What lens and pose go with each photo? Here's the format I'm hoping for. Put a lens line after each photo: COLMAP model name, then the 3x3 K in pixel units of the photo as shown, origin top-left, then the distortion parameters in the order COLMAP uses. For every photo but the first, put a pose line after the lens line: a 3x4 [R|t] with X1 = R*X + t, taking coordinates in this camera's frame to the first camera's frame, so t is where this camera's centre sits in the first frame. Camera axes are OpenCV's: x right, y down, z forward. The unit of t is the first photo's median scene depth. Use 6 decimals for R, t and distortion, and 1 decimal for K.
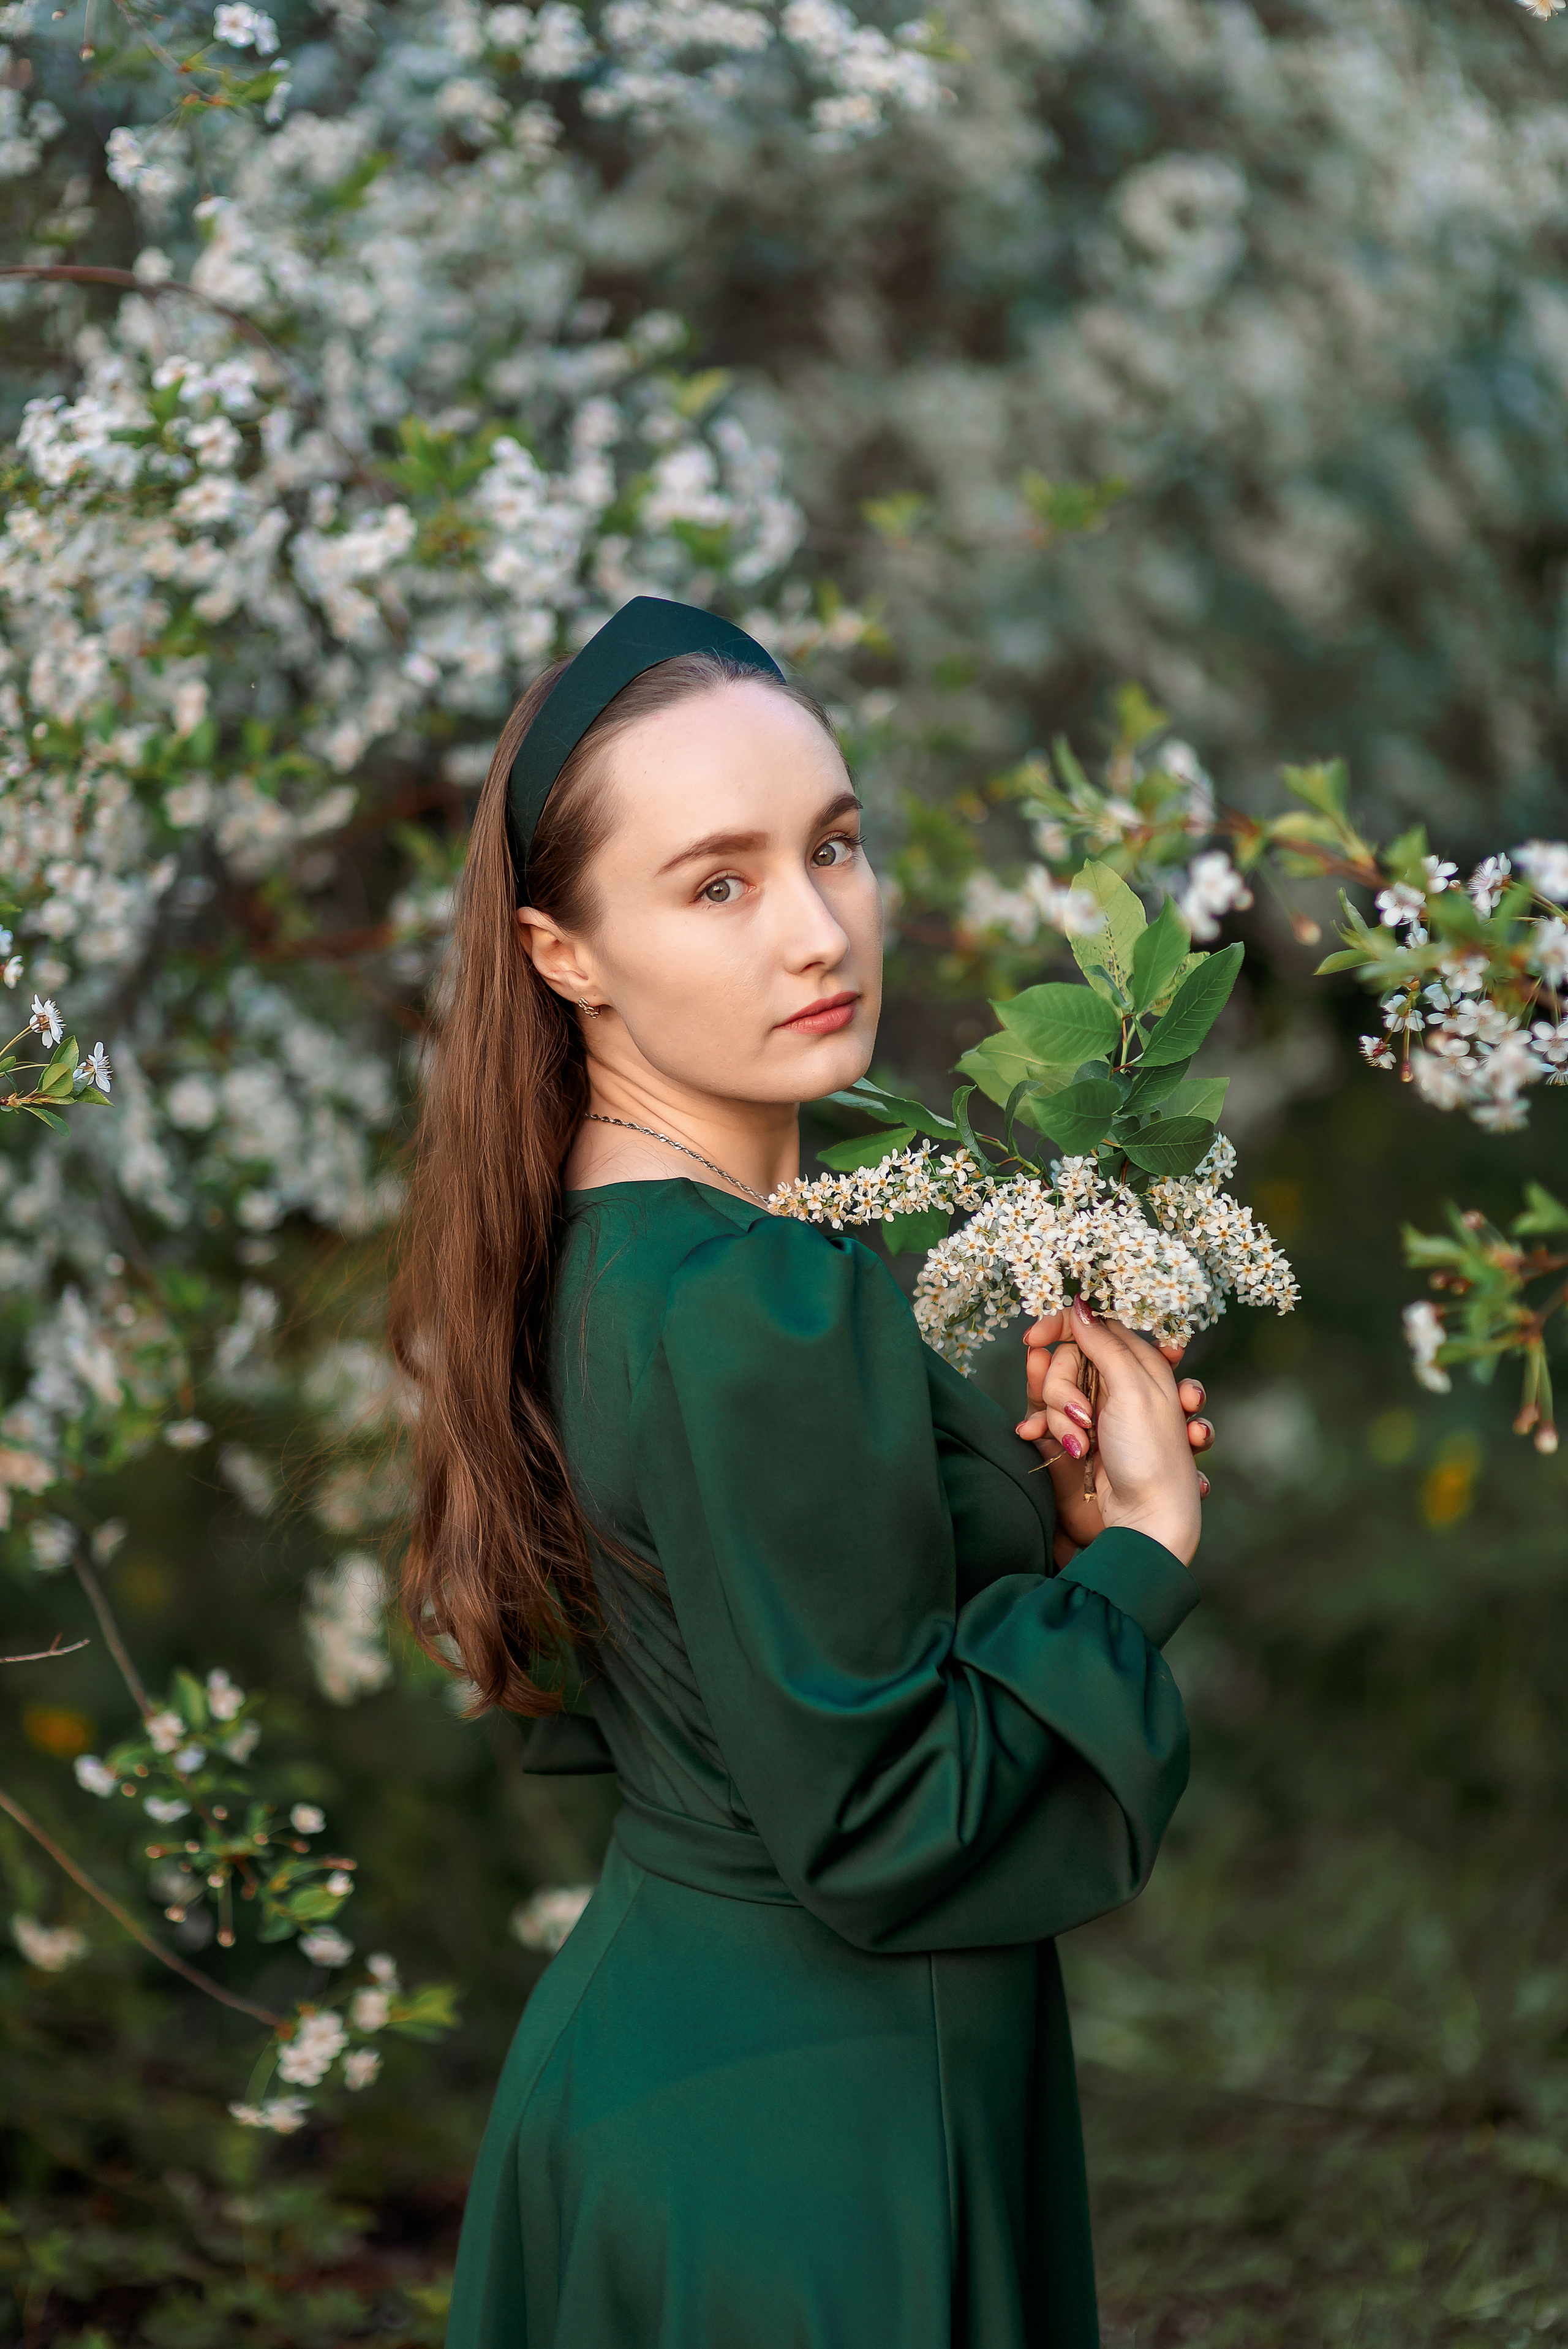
lens RADIAL K [[6066.2, 0, 794.8], [0, 6066.2, 1171.1], [0, 0, 1]] dist [0.077779, 0.000000]
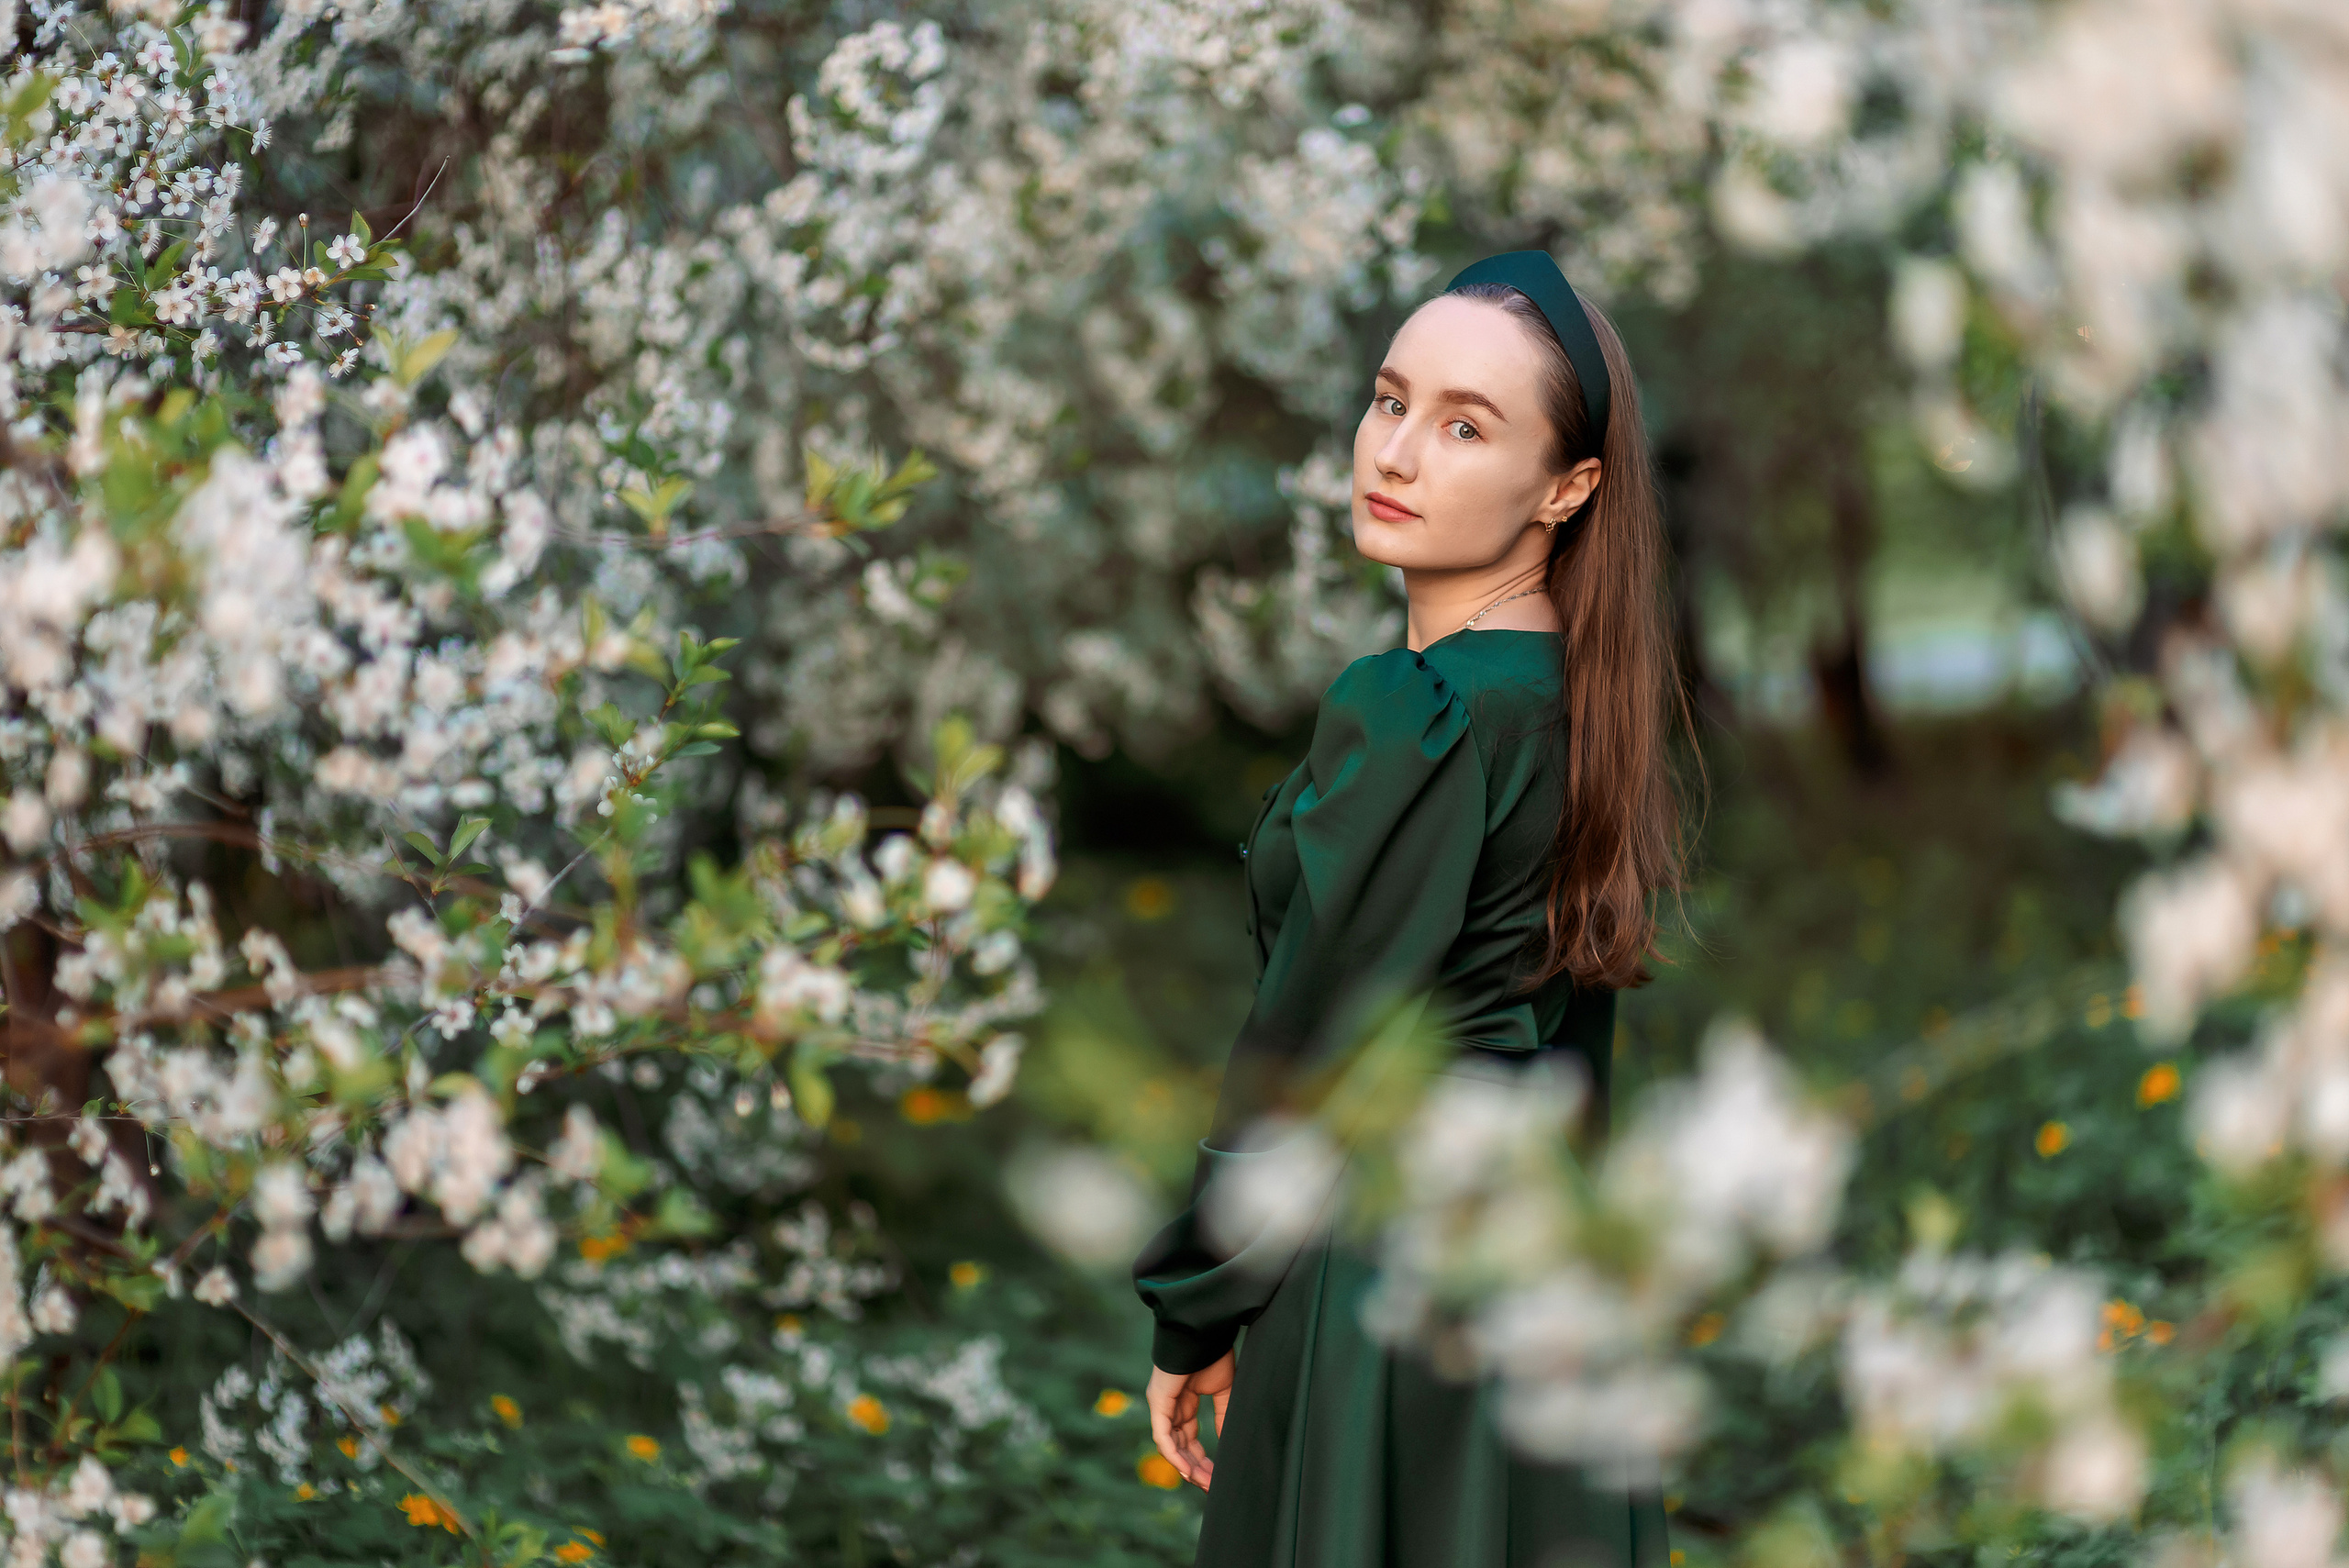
lens RADIAL K [[6066.8, 0, 1158.6], [0, 6066.8, 758.9], [0, 0, 1]] dist [0.077779, 0.000000]
pose [[0.990471, -0.003301, 0.137685, -0.030249], [0.006563, 0.999708, -0.023246, -0.050088], [-0.137568, 0.023928, 0.990203, 0.144588]]
